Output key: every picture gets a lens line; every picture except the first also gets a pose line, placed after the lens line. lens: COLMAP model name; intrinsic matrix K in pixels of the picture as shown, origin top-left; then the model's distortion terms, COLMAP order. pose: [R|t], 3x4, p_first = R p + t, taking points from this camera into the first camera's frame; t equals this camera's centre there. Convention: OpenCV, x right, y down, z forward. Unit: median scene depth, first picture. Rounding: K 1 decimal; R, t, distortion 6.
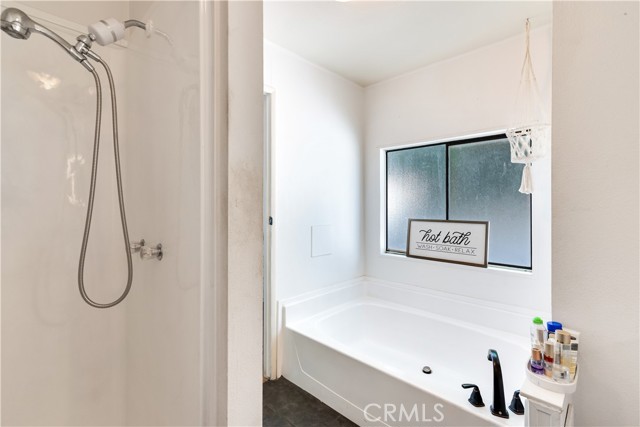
lens RADIAL K [[291.8, 0, 320.4], [0, 291.8, 209.6], [0, 0, 1]] dist [0.004170, 0.000255]
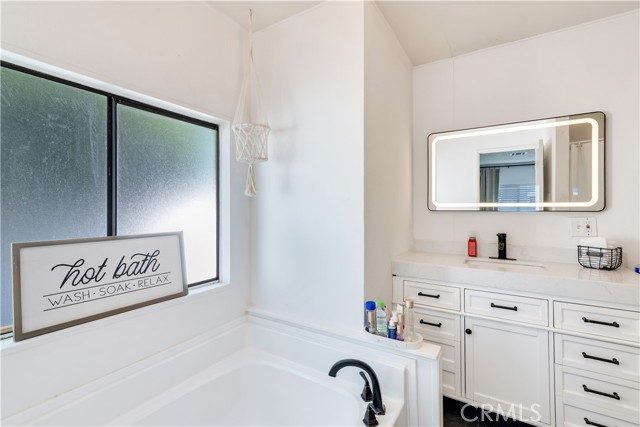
lens RADIAL K [[291.8, 0, 318.8], [0, 291.8, 209.1], [0, 0, 1]] dist [0.004170, 0.000255]
pose [[-0.255272, -0.004191, 0.966860, -0.202550], [0.010829, 0.999915, 0.007193, -0.015114], [-0.966809, 0.012307, -0.255205, 0.771685]]
